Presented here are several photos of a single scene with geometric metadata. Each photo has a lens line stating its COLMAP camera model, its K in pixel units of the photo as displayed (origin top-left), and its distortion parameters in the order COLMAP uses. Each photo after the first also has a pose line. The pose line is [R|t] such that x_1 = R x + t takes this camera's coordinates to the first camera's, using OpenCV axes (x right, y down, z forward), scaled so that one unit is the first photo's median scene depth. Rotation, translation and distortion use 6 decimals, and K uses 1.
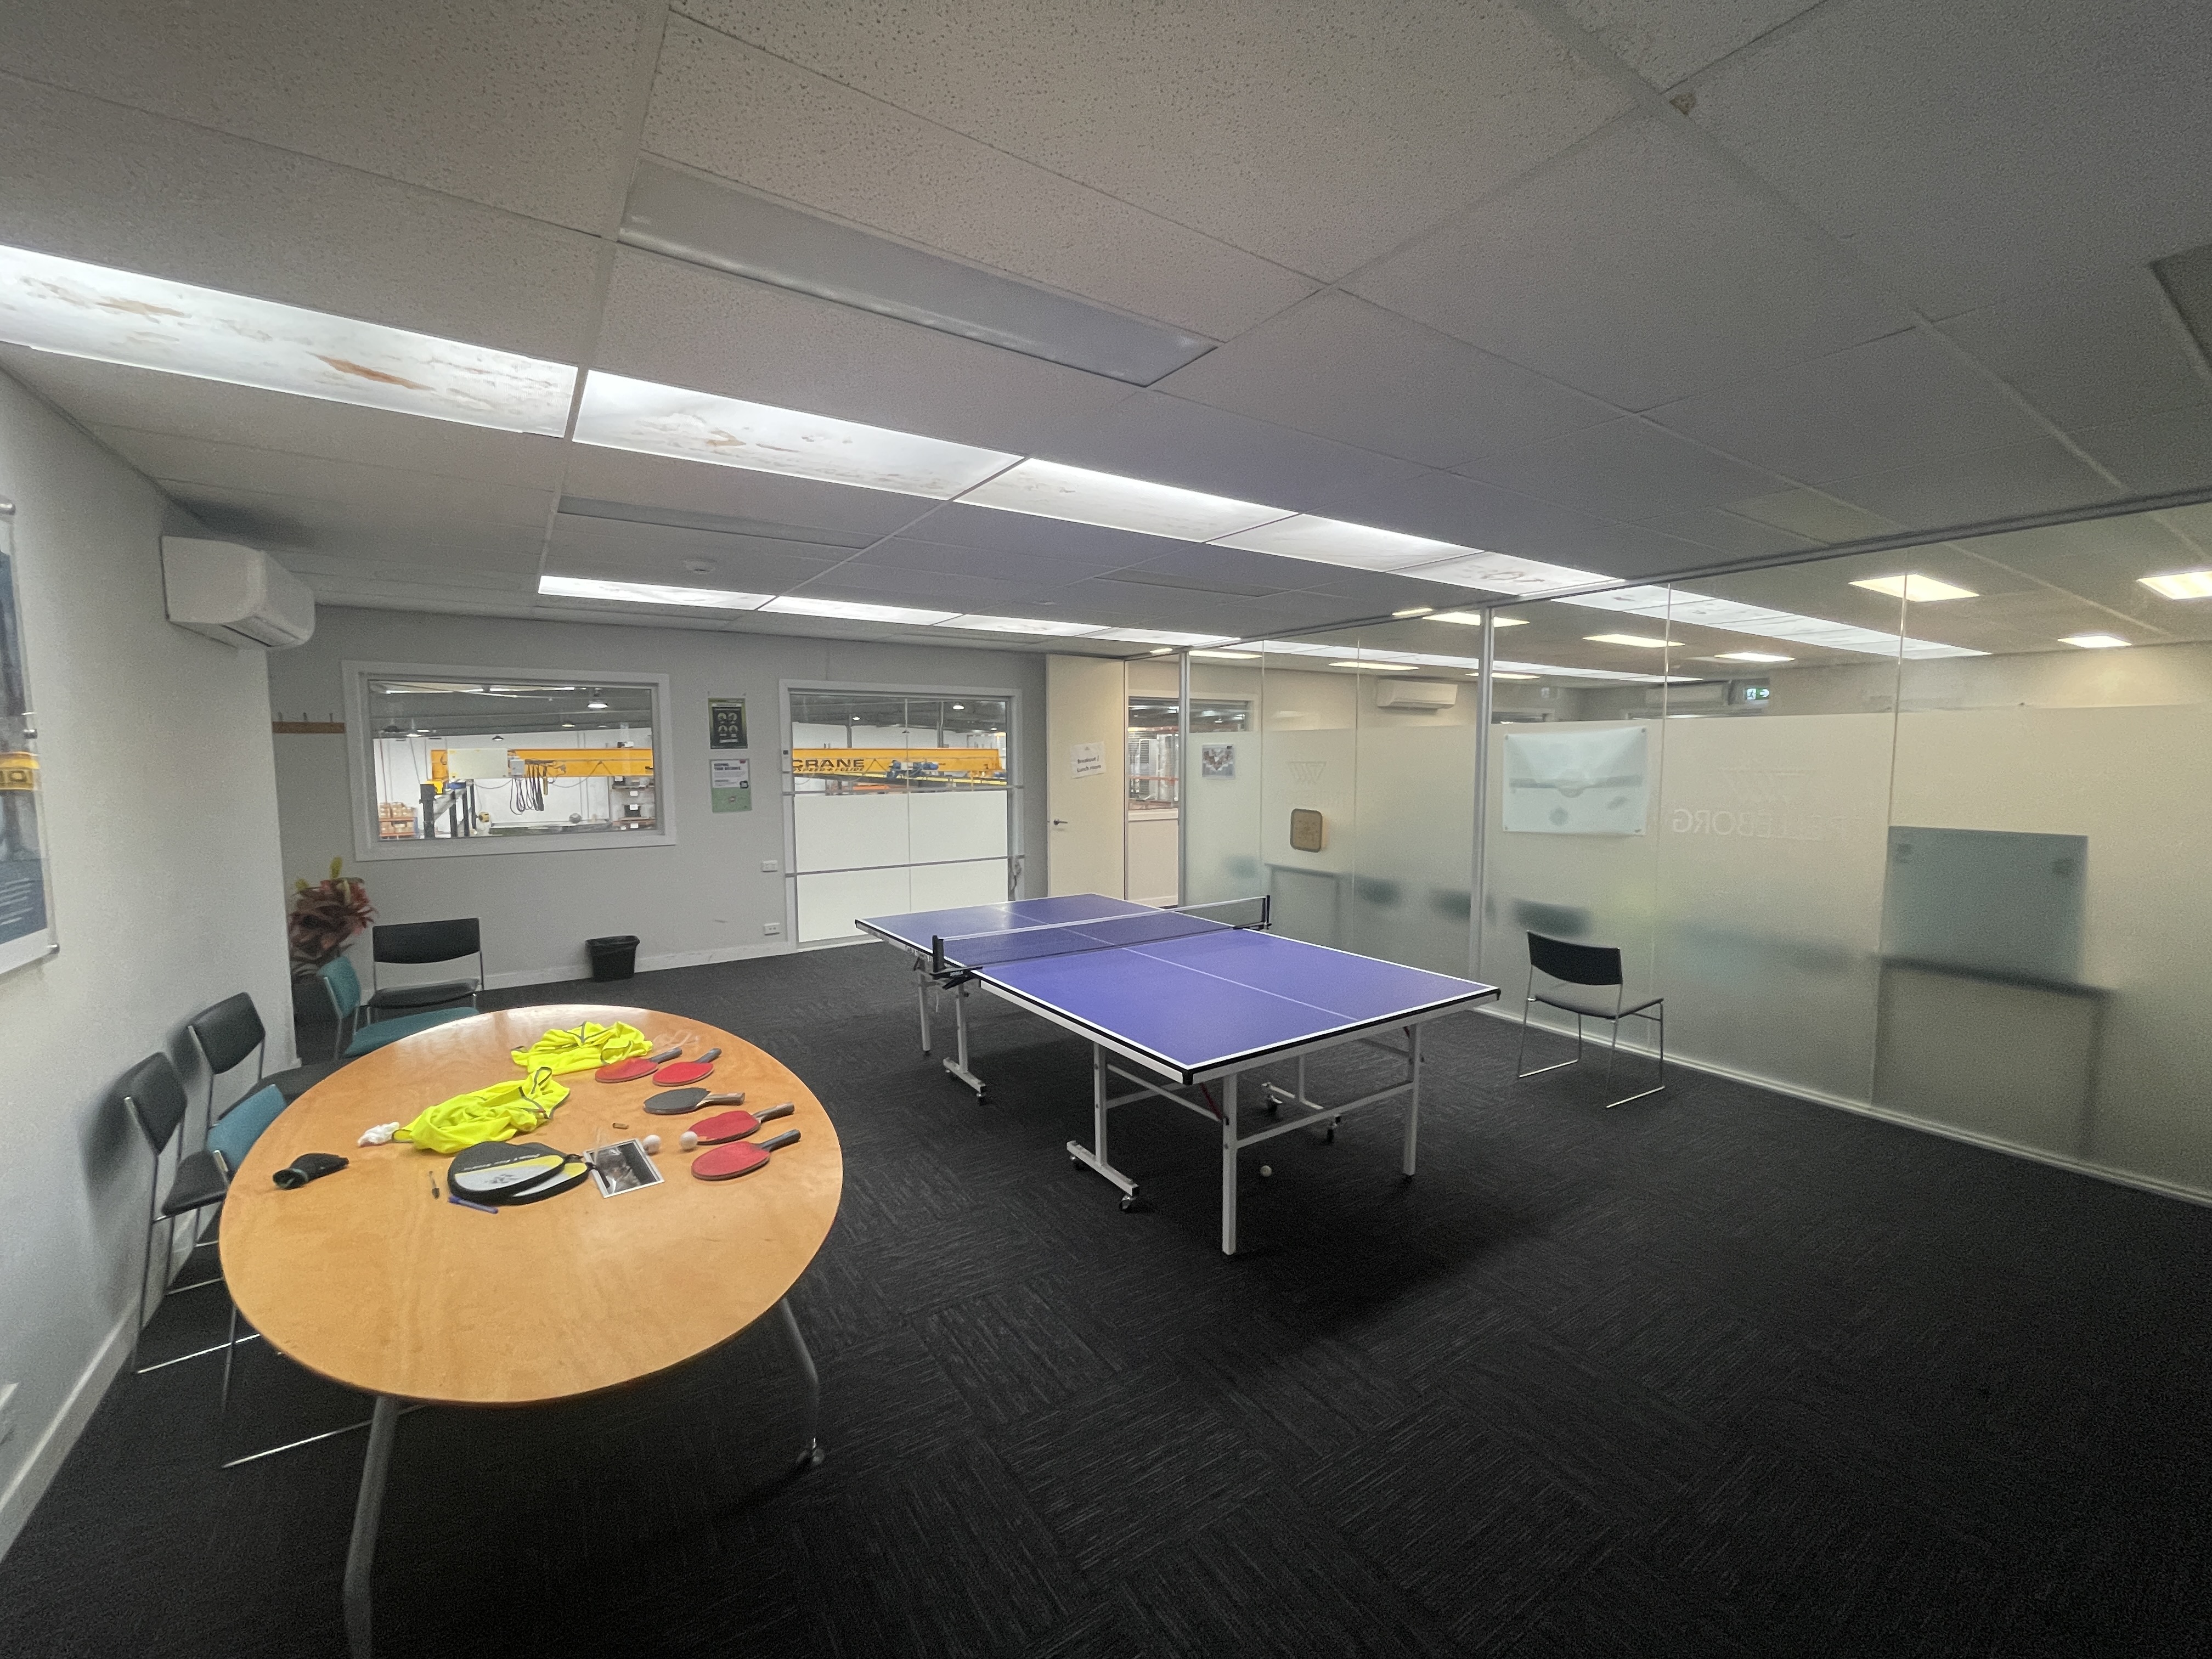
lens RADIAL K [[891.2, 0, 1105.9], [0, 891.2, 827.2], [0, 0, 1]] dist [-0.002926, 0.000894]
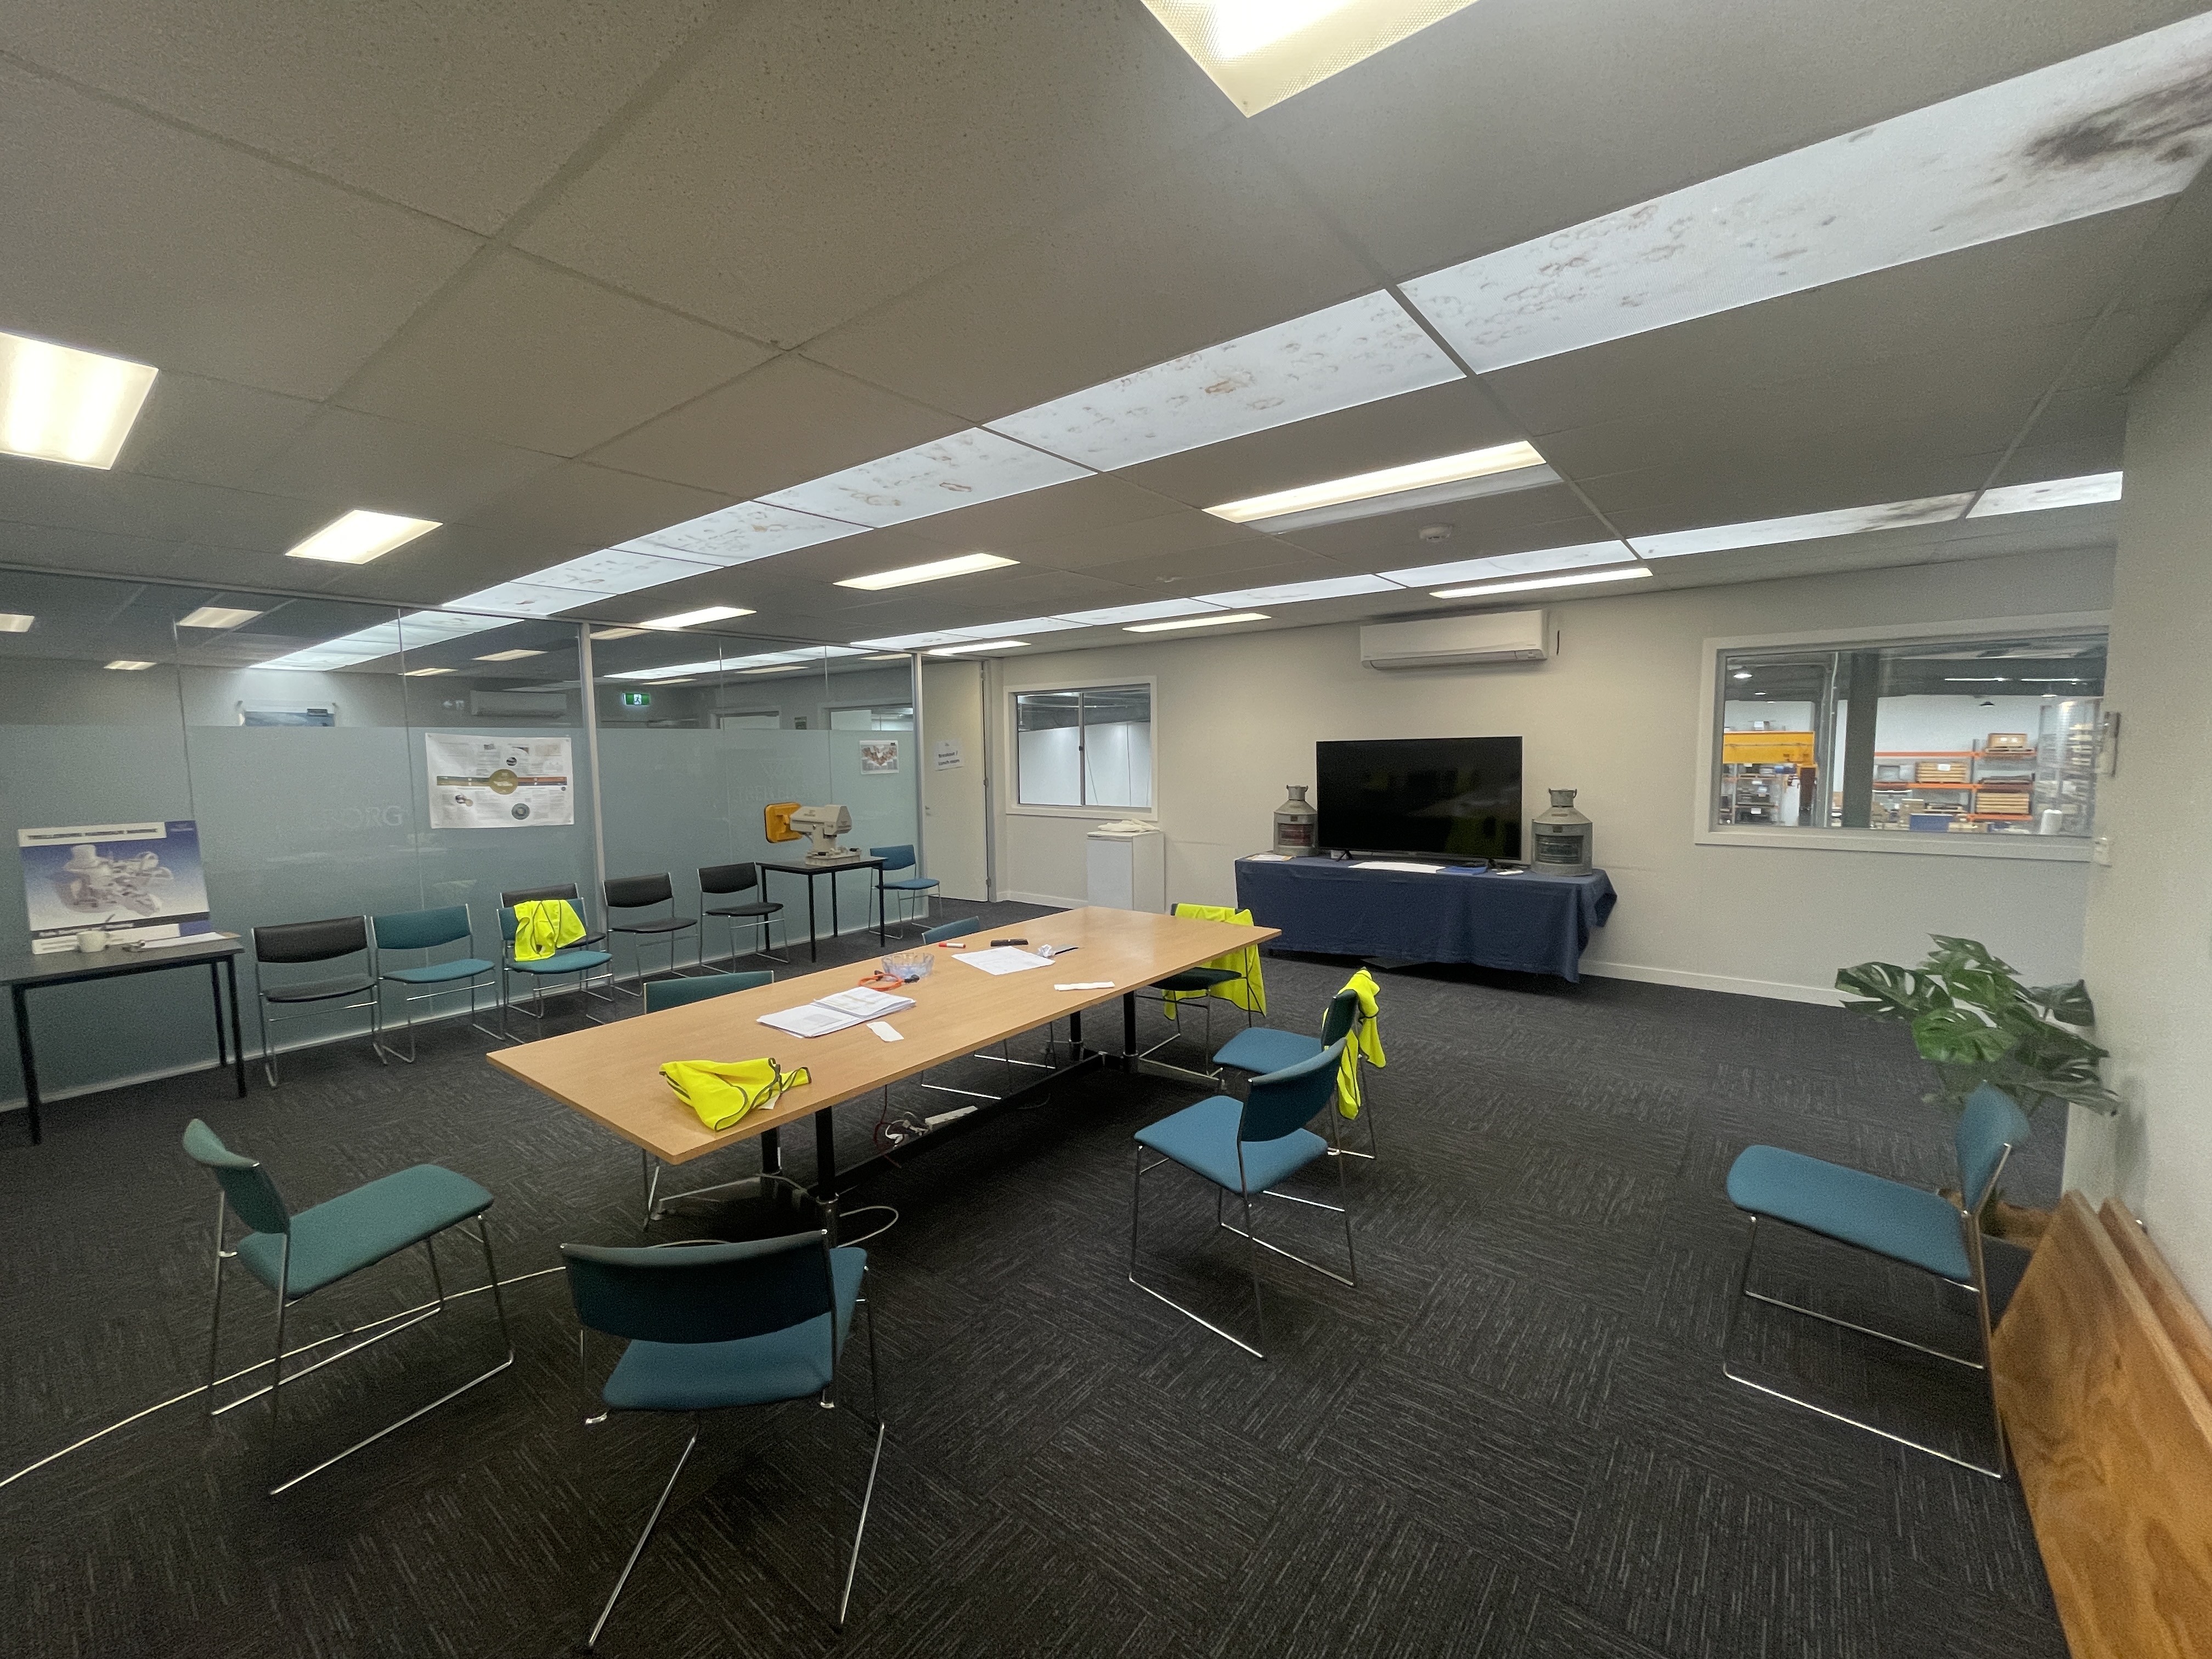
lens RADIAL K [[891.2, 0, 1106.9], [0, 891.2, 825.5], [0, 0, 1]] dist [-0.002926, 0.000894]
pose [[0.307693, 0.085963, -0.947595, 1.121108], [-0.068272, 0.995338, 0.068126, -0.077197], [0.949033, 0.043733, 0.312127, 0.849995]]
